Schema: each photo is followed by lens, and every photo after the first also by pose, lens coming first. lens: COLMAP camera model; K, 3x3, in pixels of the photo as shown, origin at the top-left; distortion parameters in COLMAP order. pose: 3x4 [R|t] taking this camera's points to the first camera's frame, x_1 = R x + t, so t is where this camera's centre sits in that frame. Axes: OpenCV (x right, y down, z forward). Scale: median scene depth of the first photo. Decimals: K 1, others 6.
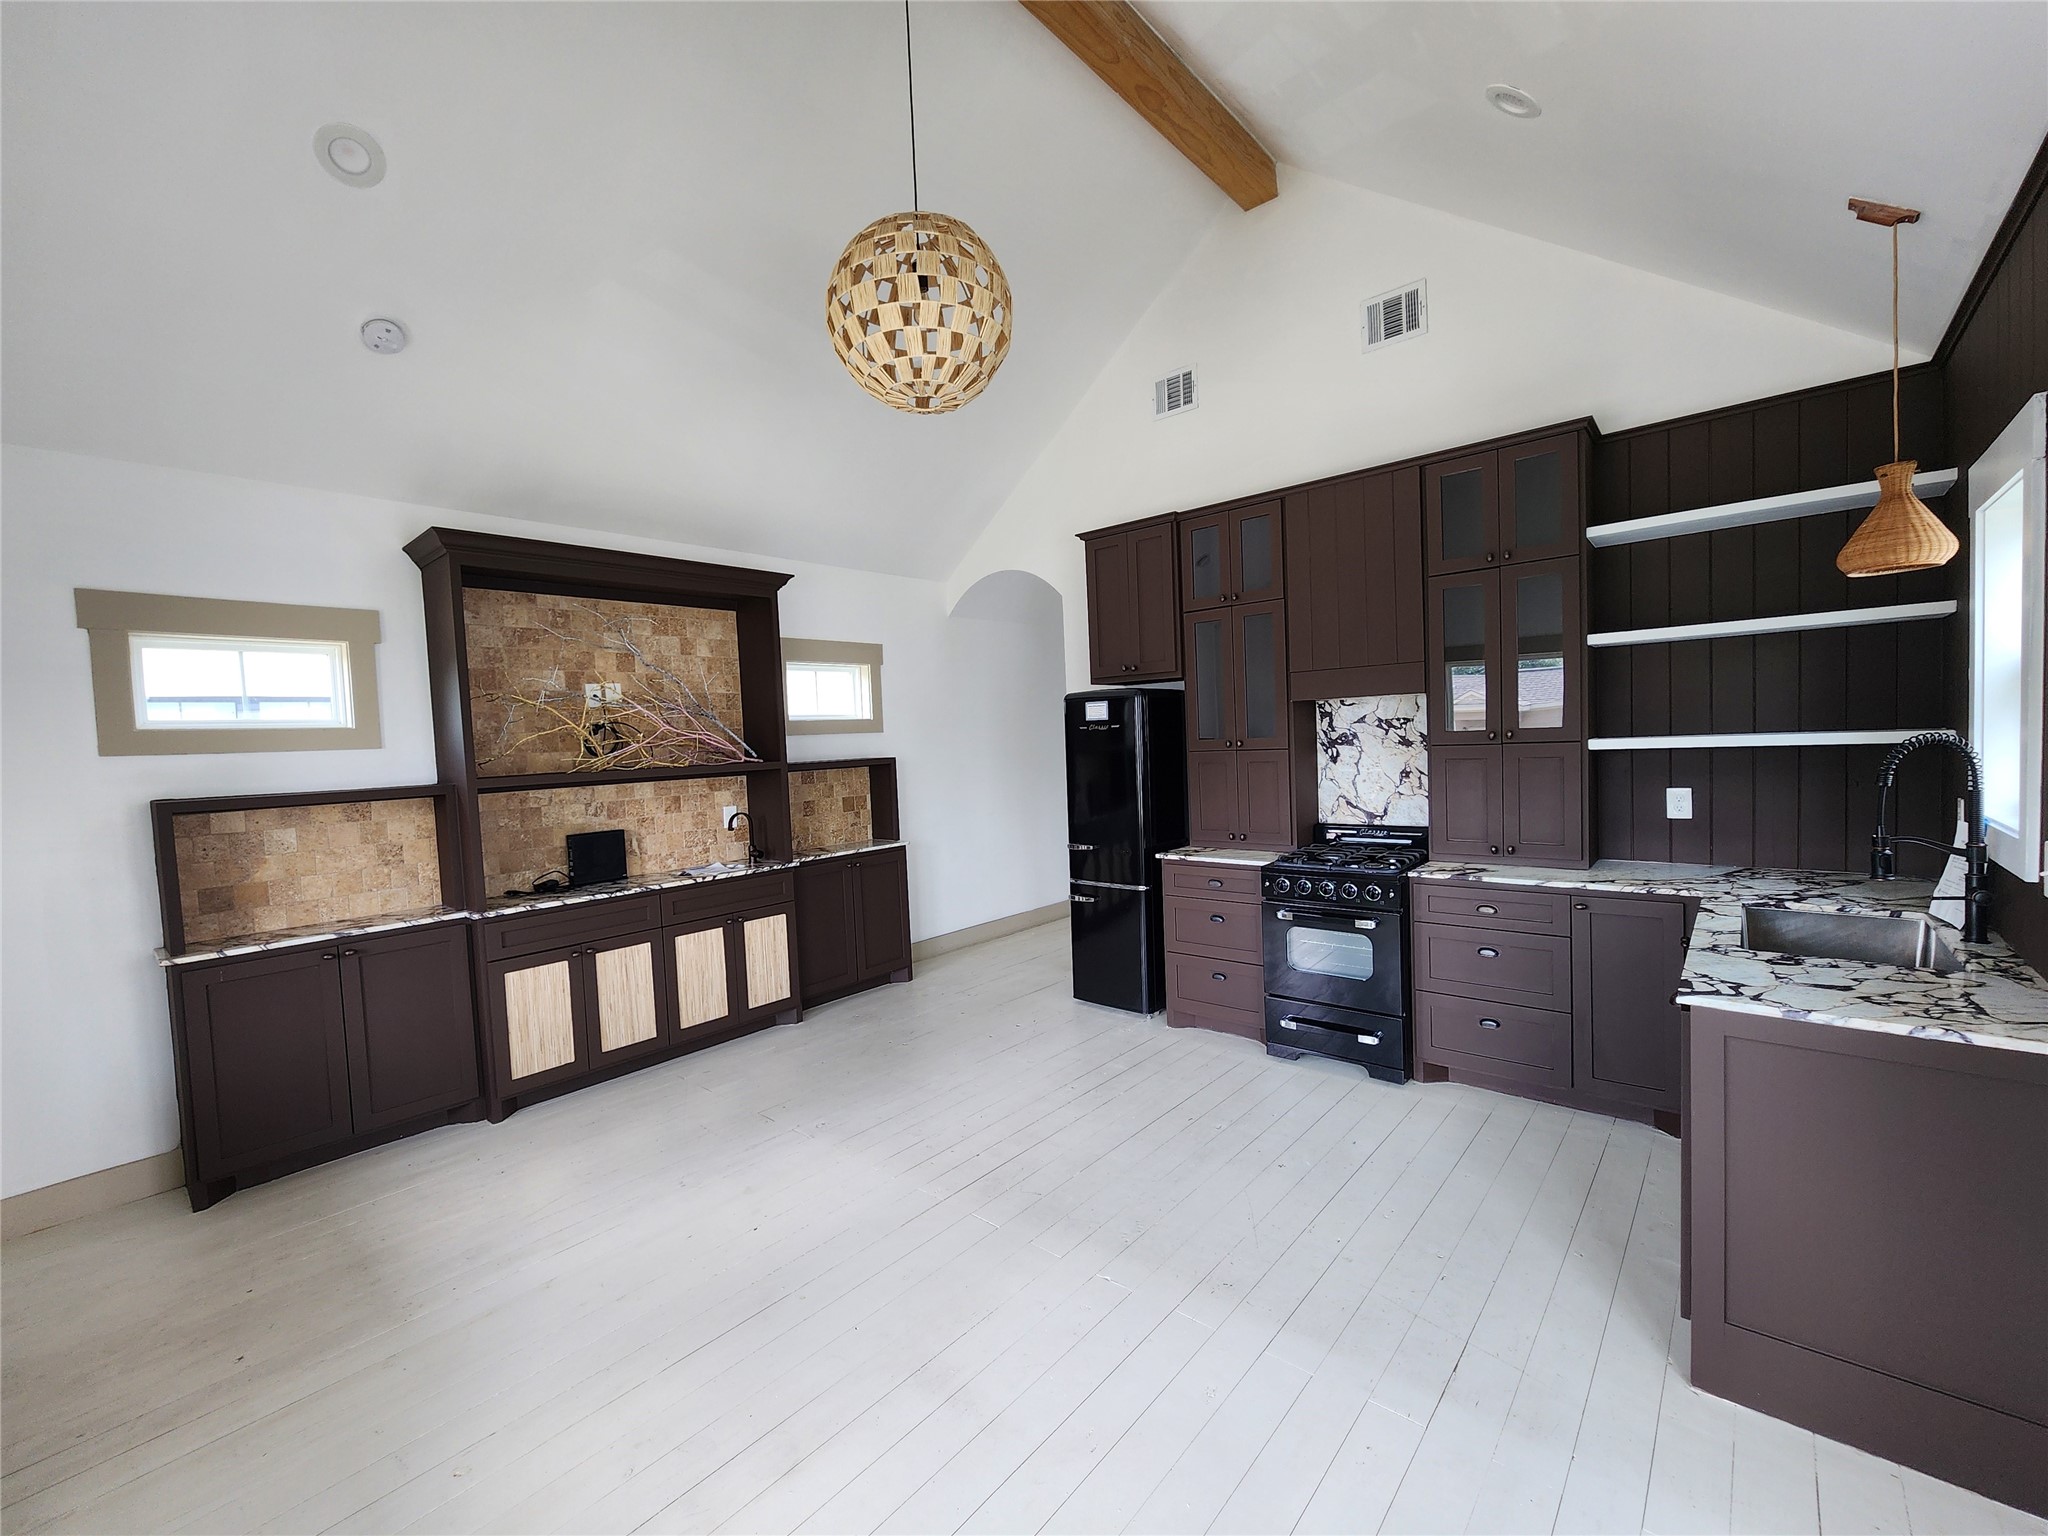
lens RADIAL K [[837.2, 0, 1021.3], [0, 837.2, 777.1], [0, 0, 1]] dist [-0.000729, 0.000181]
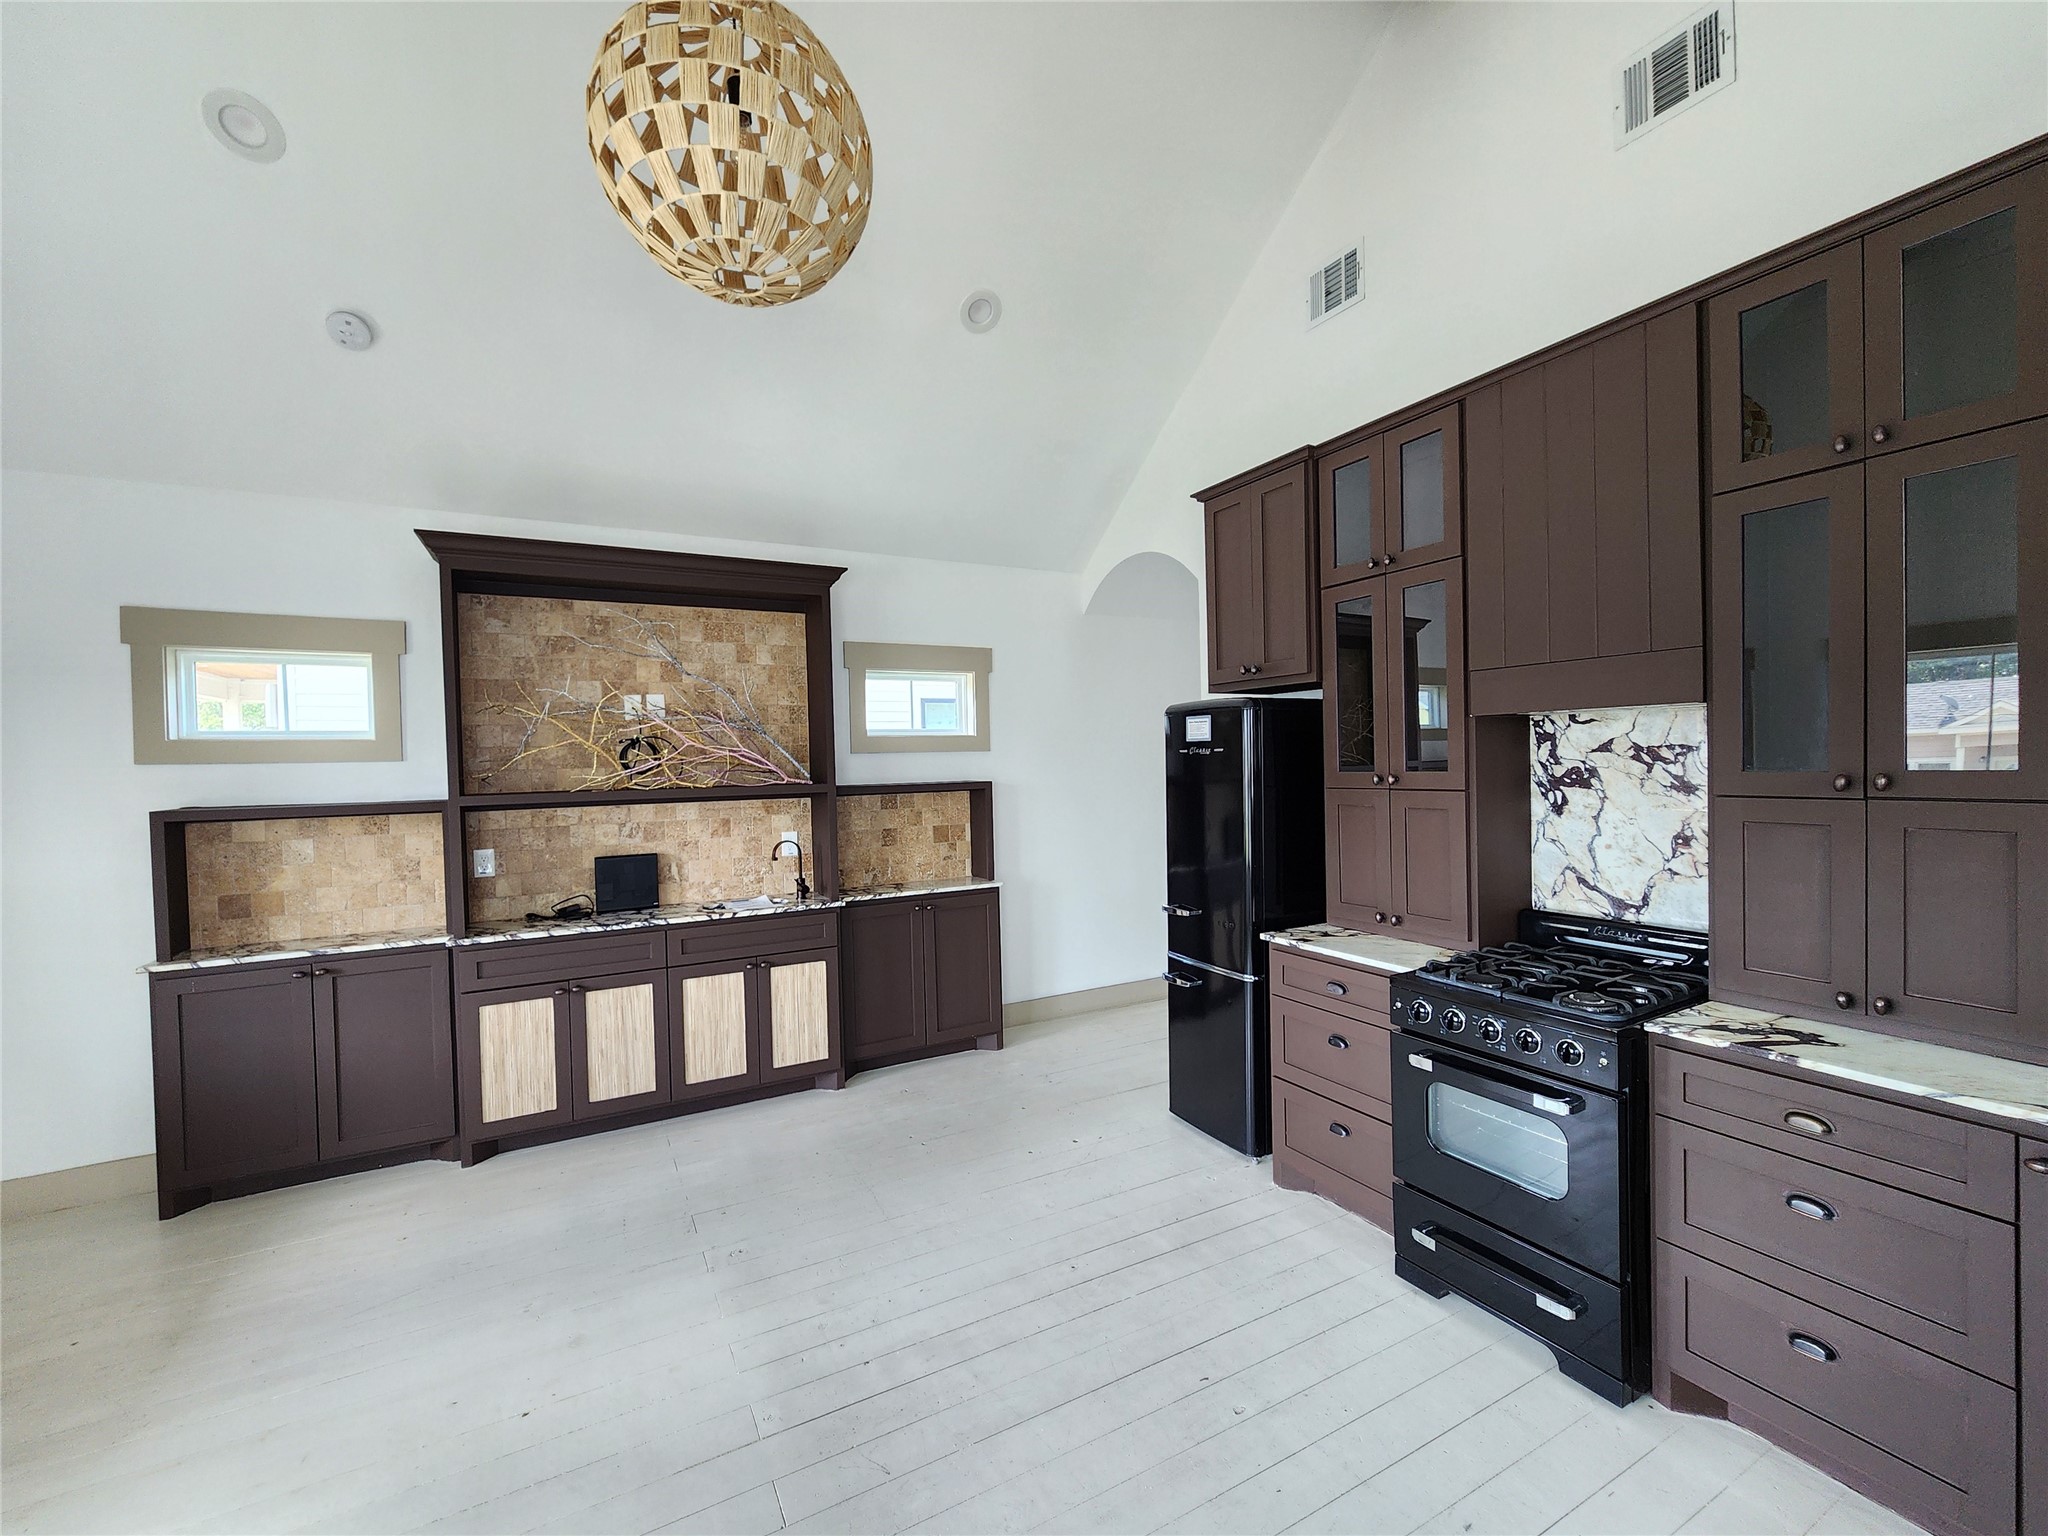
lens RADIAL K [[848.3, 0, 1015.5], [0, 848.3, 776.8], [0, 0, 1]] dist [-0.002360, 0.000449]
pose [[0.937843, 0.027828, -0.345942, 0.218285], [-0.034063, 0.999348, -0.011956, -0.024503], [0.345384, 0.022997, 0.938180, 0.270869]]
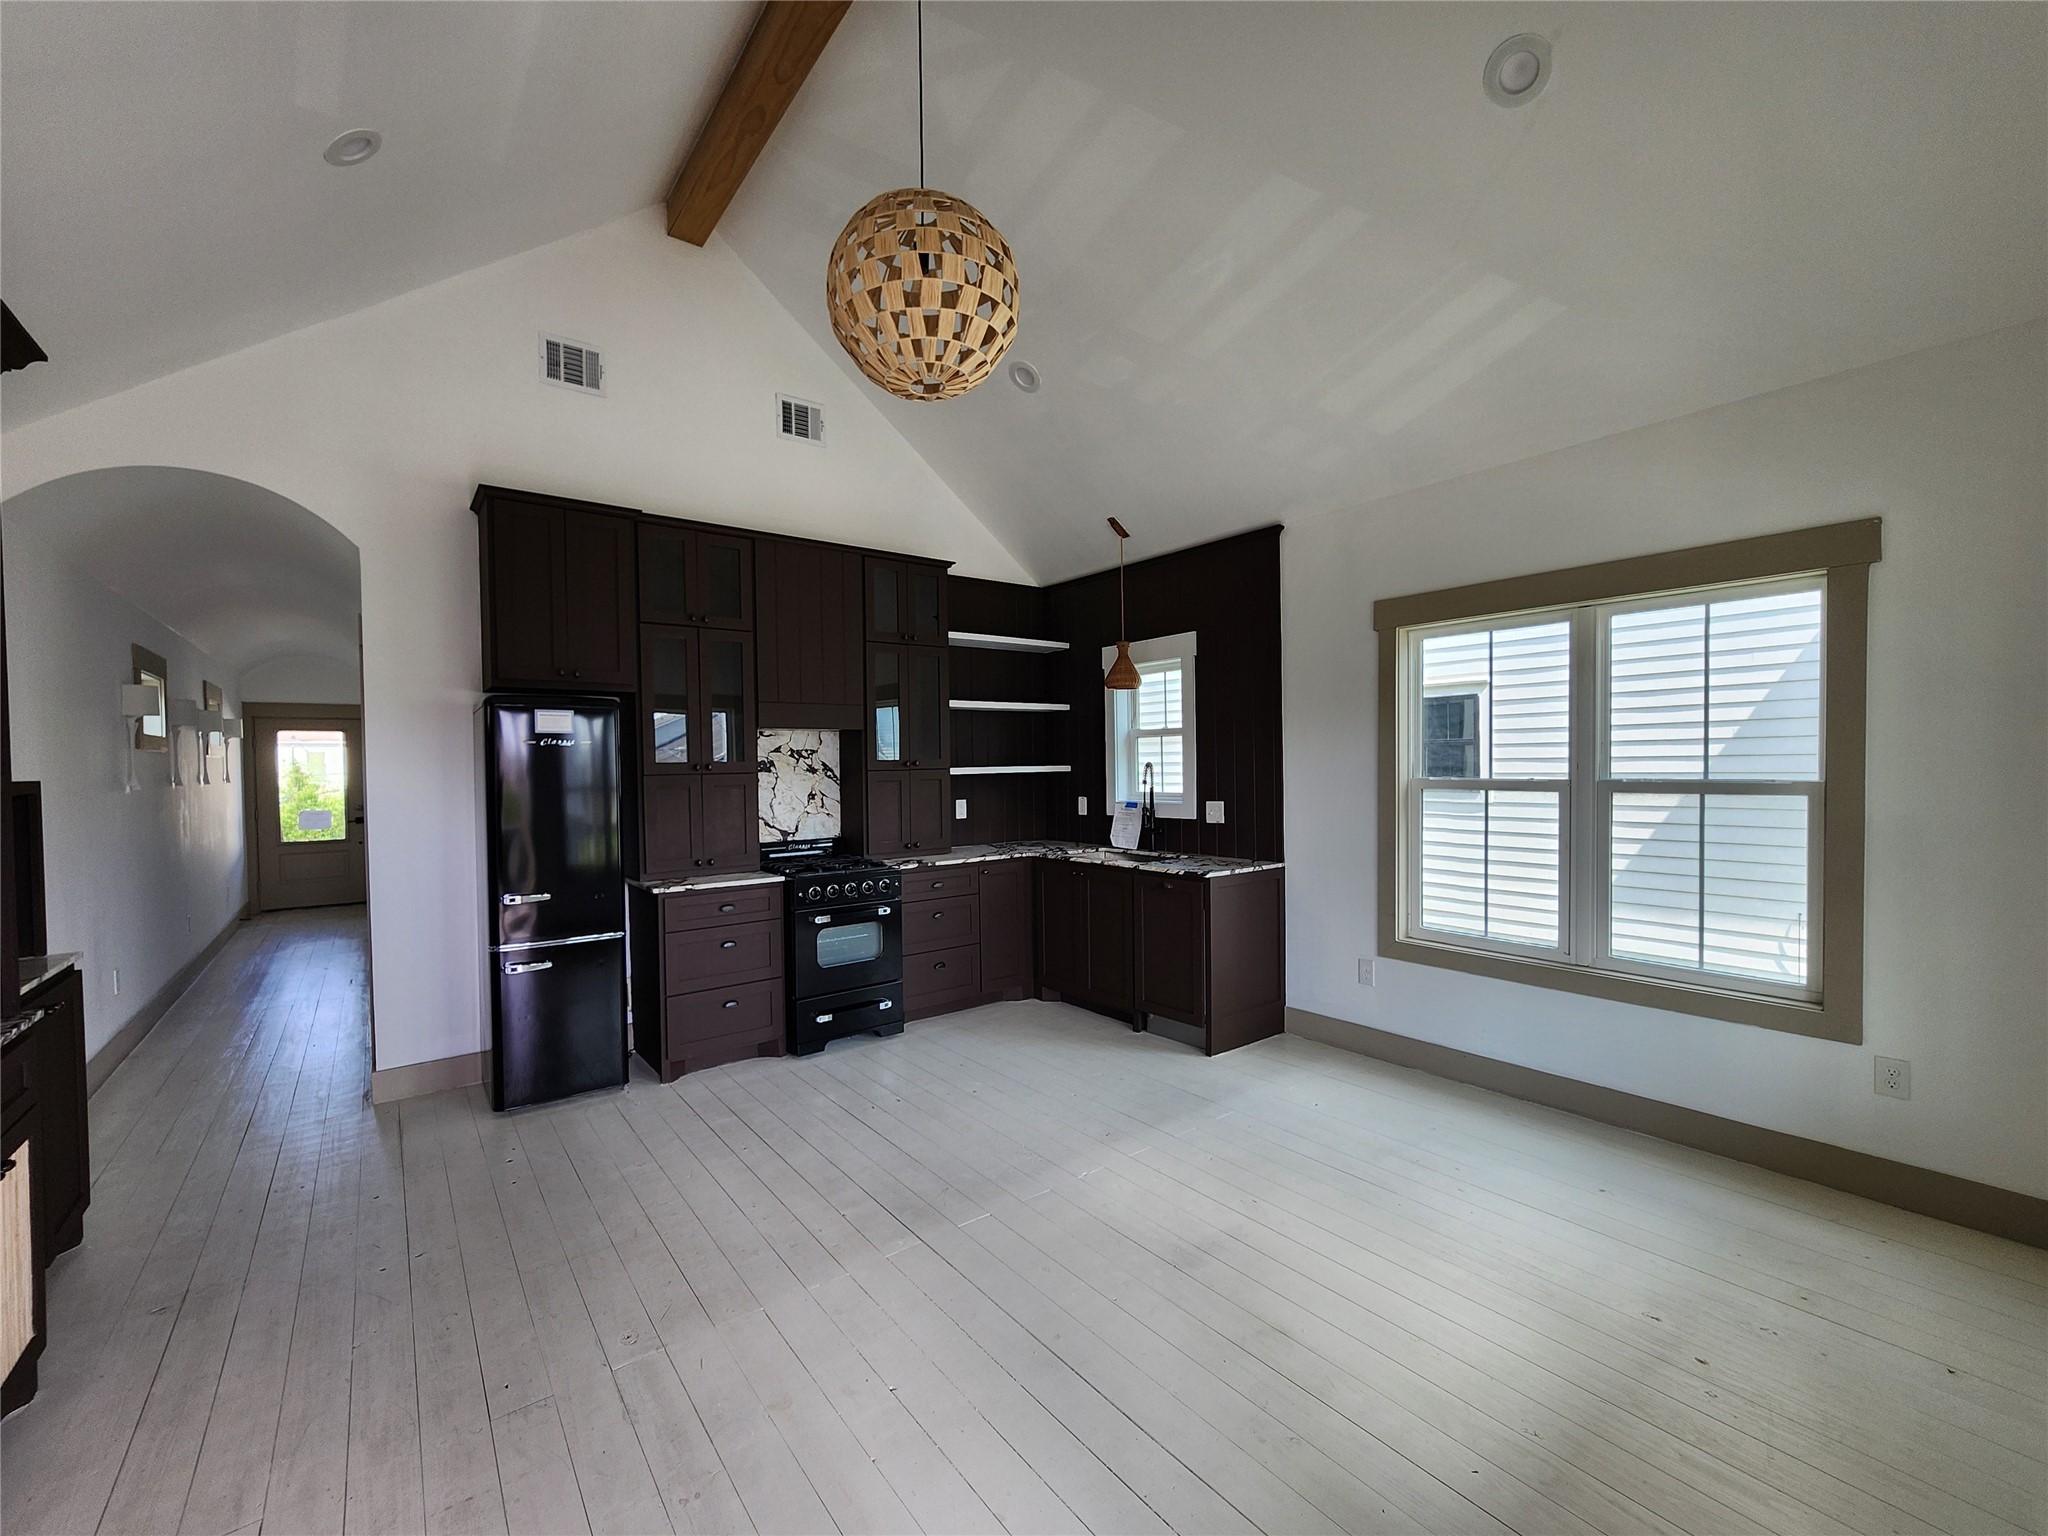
lens RADIAL K [[848.3, 0, 1015.5], [0, 848.3, 776.8], [0, 0, 1]] dist [-0.002360, 0.000449]
pose [[0.201828, 0.021602, 0.979183, -0.663200], [0.051832, 0.998120, -0.032703, 0.023211], [-0.978049, 0.057353, 0.200329, 0.457144]]
